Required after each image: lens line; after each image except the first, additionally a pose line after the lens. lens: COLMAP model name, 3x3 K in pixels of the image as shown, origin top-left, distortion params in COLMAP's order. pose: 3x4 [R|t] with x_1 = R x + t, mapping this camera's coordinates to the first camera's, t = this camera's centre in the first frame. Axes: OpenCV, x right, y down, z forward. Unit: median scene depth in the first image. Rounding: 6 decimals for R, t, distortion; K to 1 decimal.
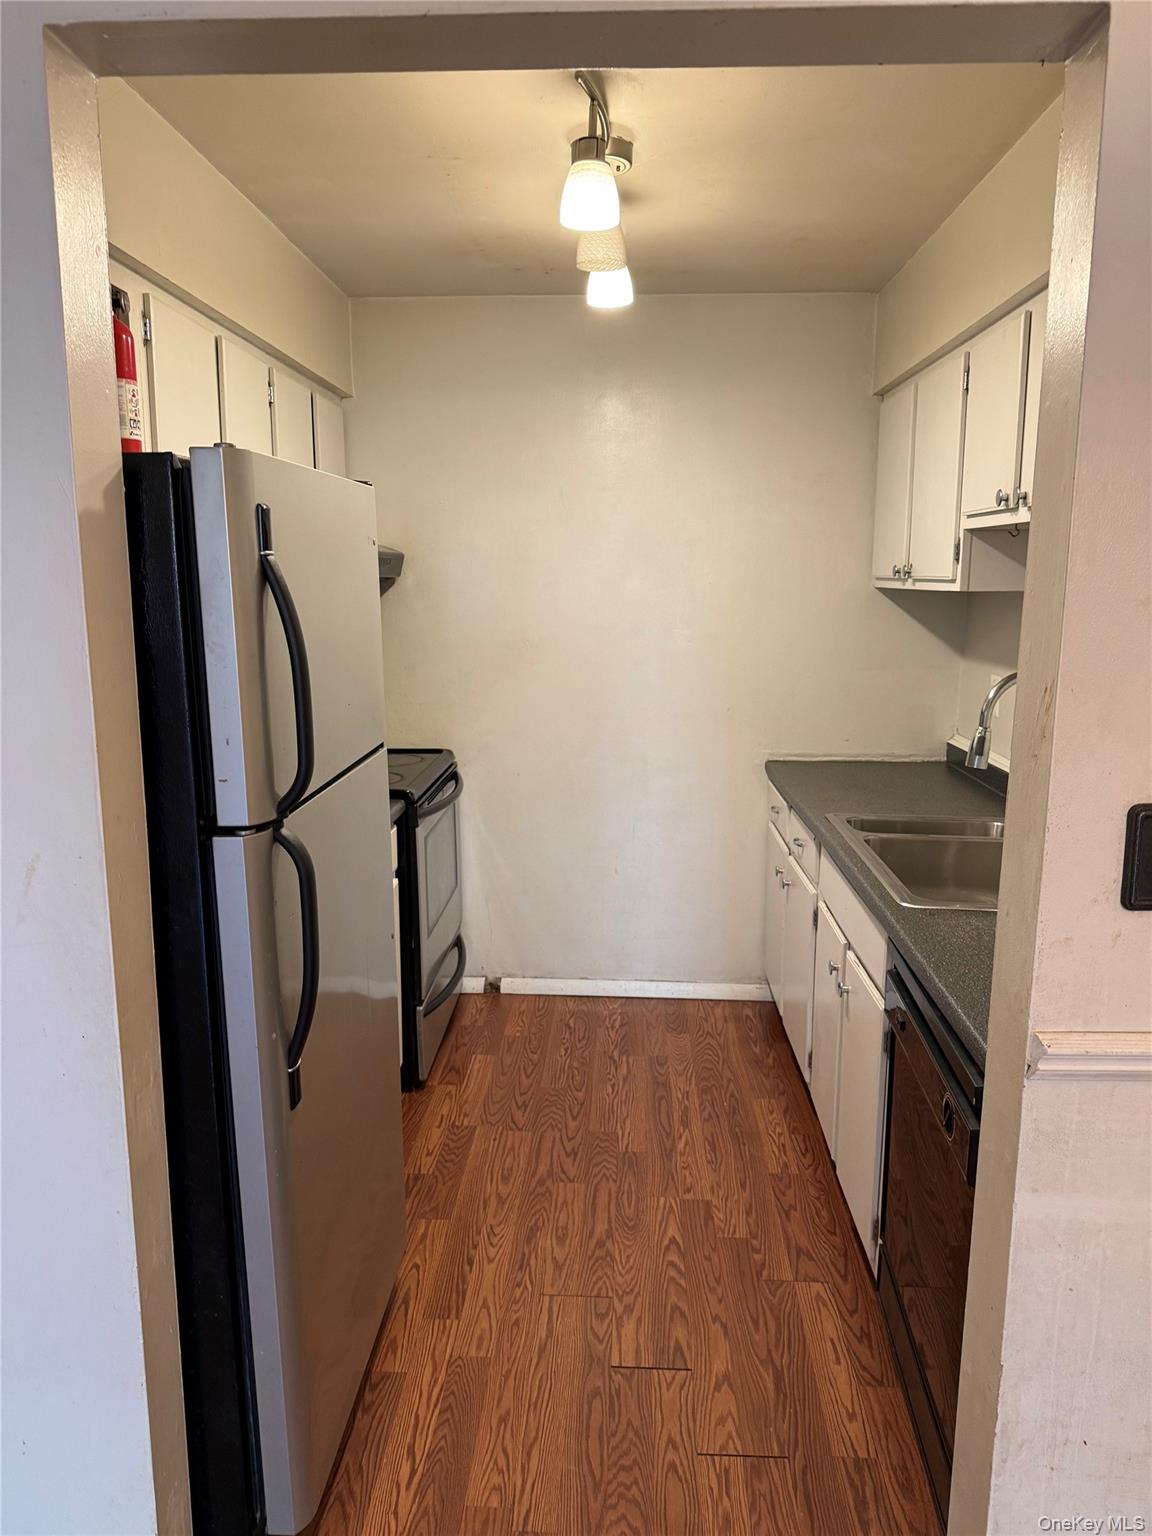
lens RADIAL K [[1074.0, 0, 578.0], [0, 1074.0, 772.8], [0, 0, 1]] dist [0.135806, -0.238137]
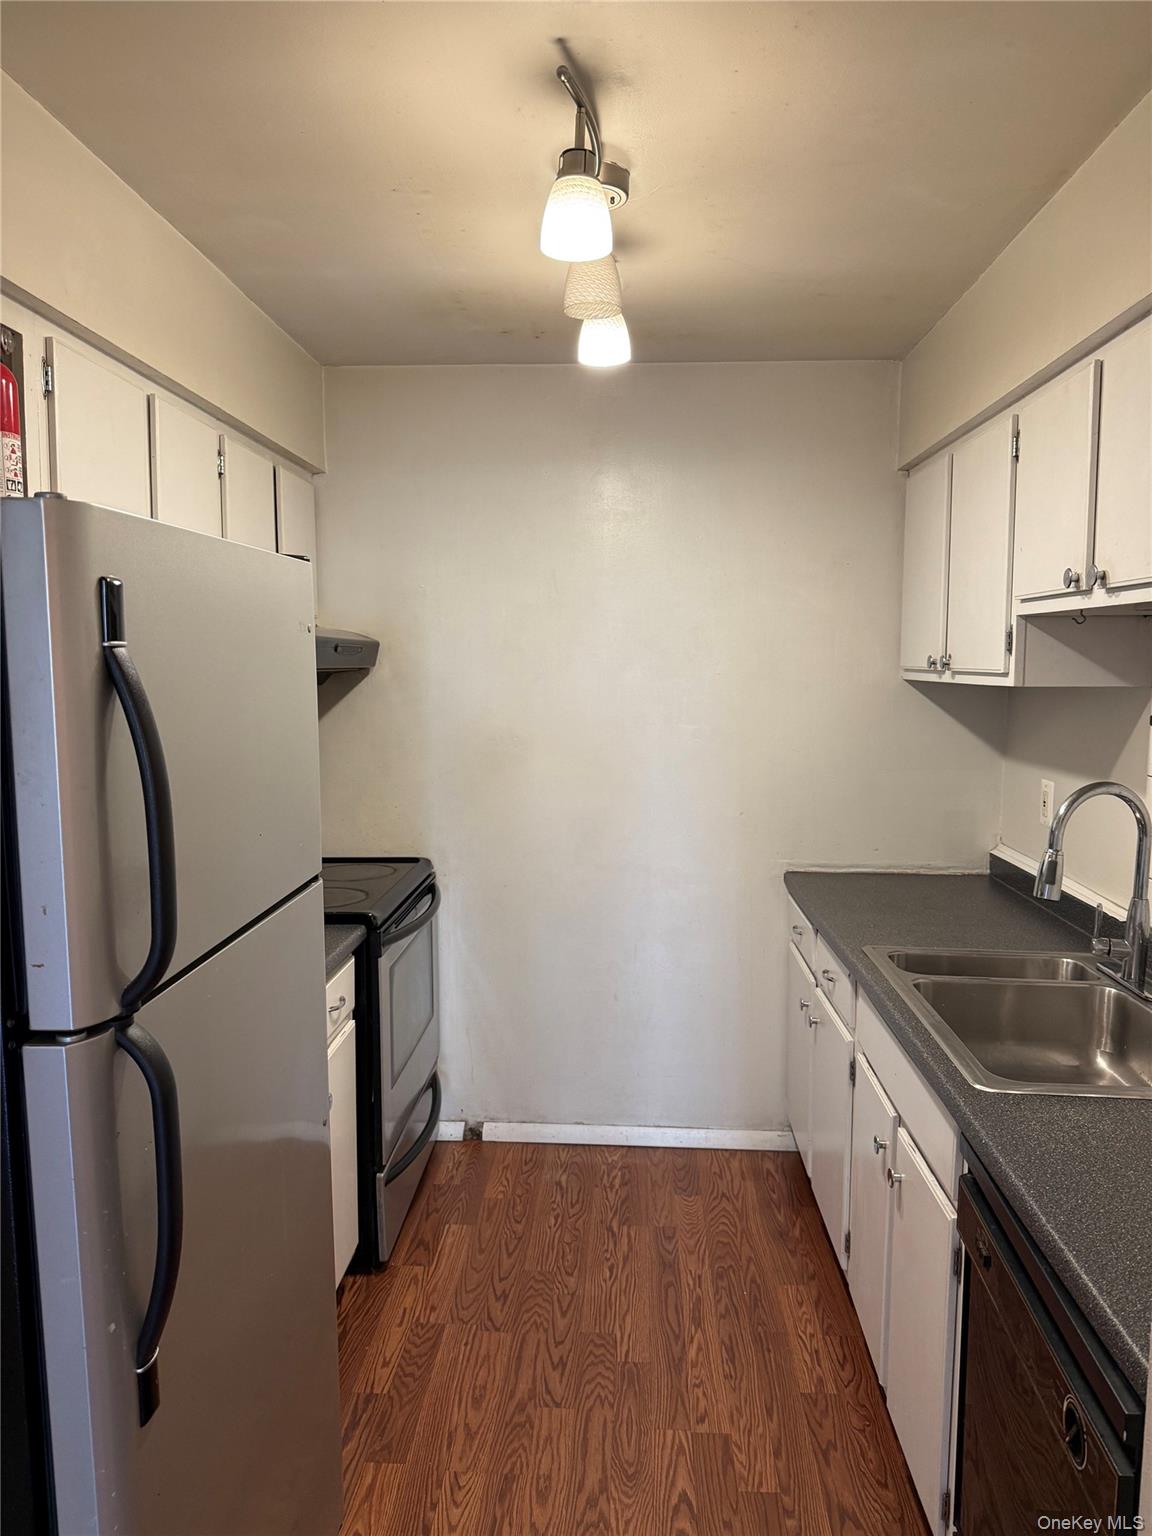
lens RADIAL K [[1090.9, 0, 576.9], [0, 1090.9, 772.4], [0, 0, 1]] dist [0.007228, -0.004793]
pose [[0.999986, 0.001401, -0.005186, 0.011257], [-0.001804, 0.996911, -0.078525, -0.030903], [0.005060, 0.078533, 0.996899, 0.146481]]
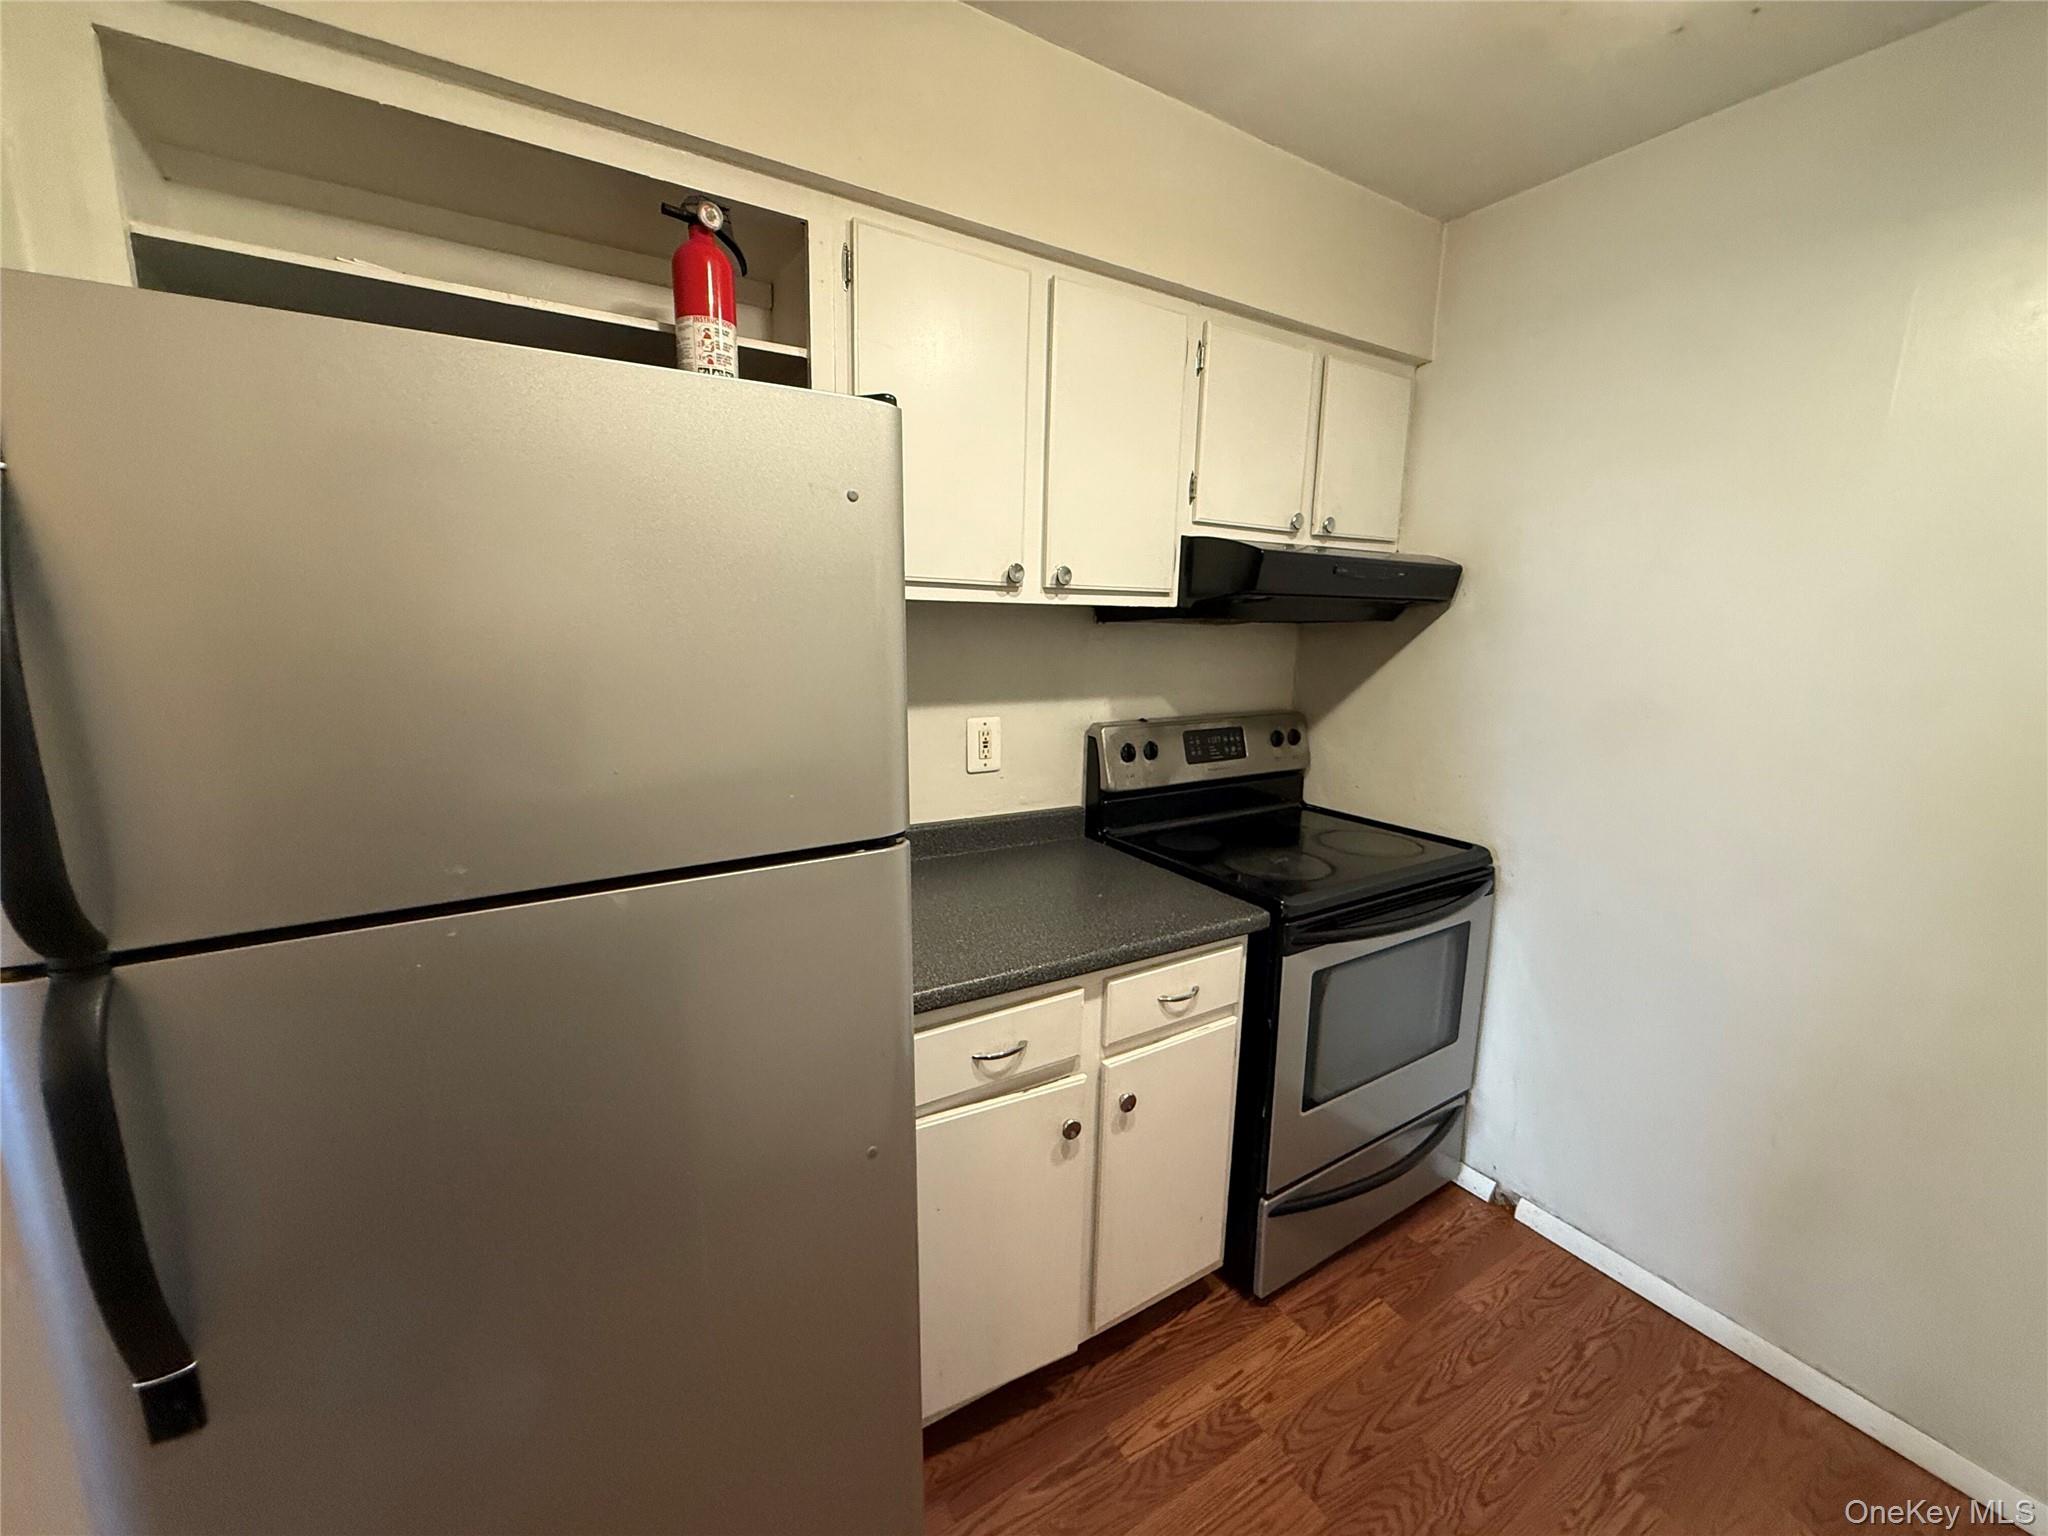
lens RADIAL K [[810.3, 0, 1023.0], [0, 810.3, 767.2], [0, 0, 1]] dist [-0.001640, -0.000024]
pose [[0.567765, 0.161659, -0.807161, 0.161913], [-0.164405, 0.983042, 0.081241, -0.088024], [0.806606, 0.086576, 0.584714, 0.600155]]
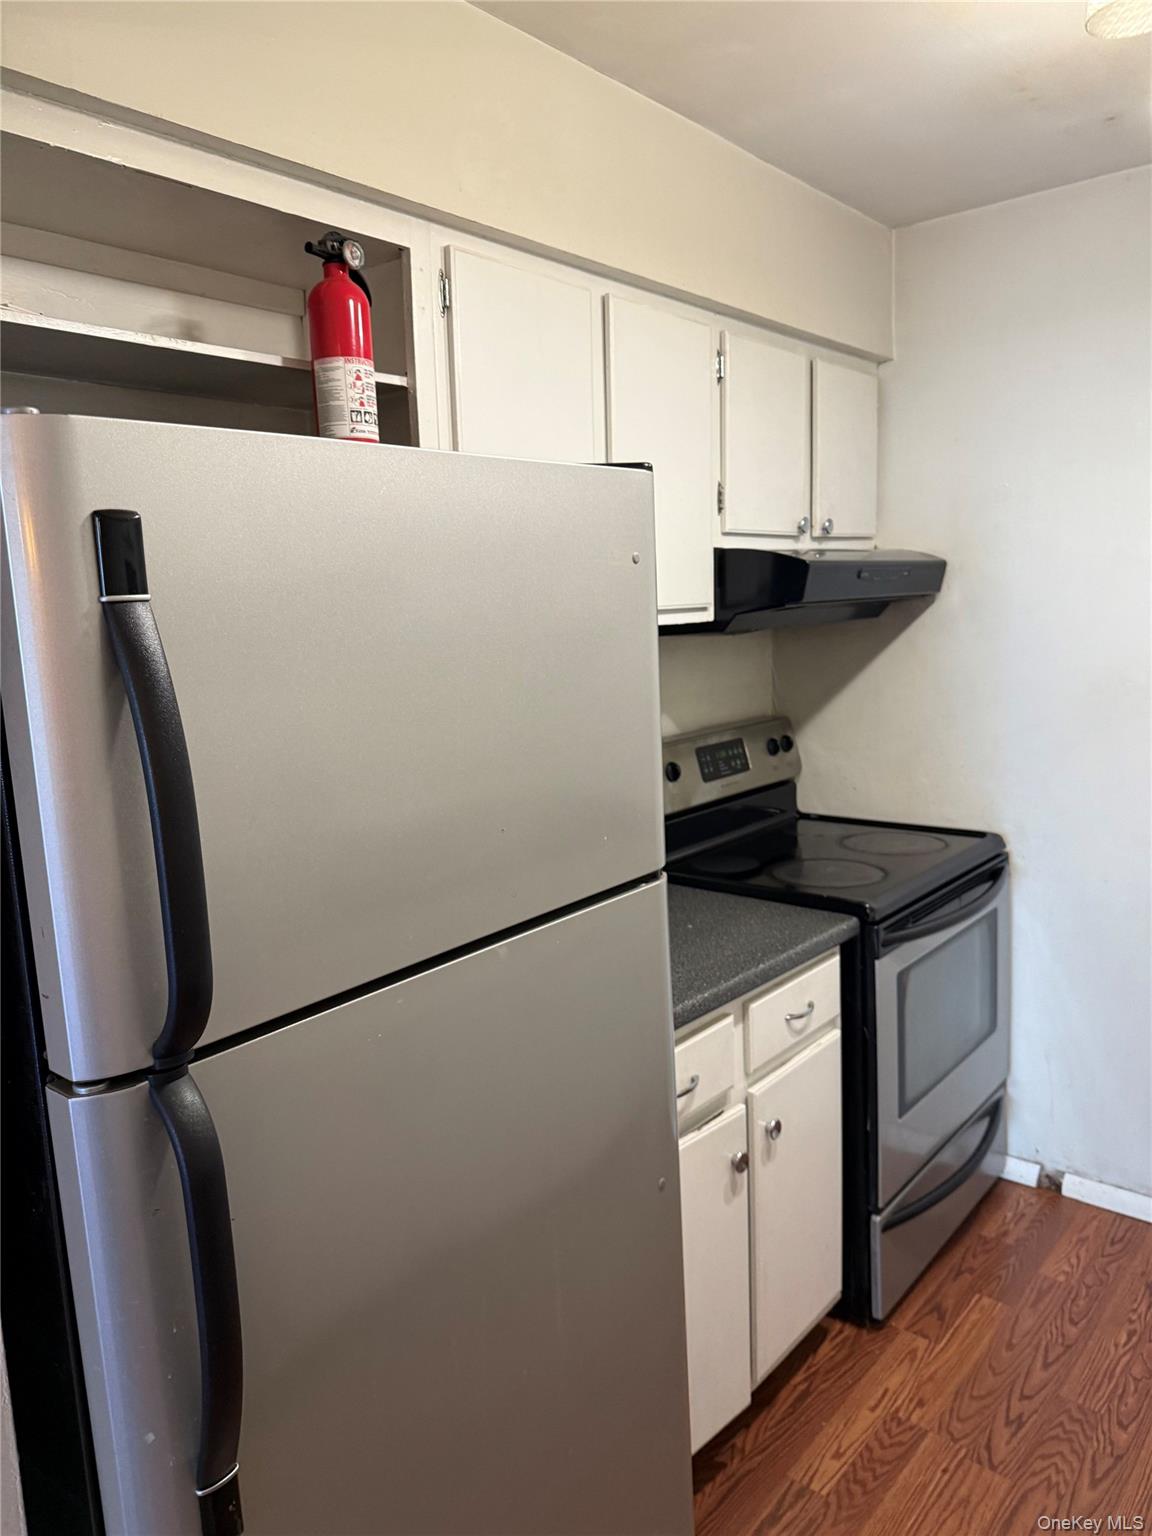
lens RADIAL K [[1096.7, 0, 583.4], [0, 1096.7, 759.8], [0, 0, 1]] dist [0.002812, -0.011329]
pose [[0.797907, 0.059520, -0.599834, 0.119735], [-0.072472, 0.997367, 0.002564, -0.069718], [0.598408, 0.041425, 0.800120, 0.351194]]
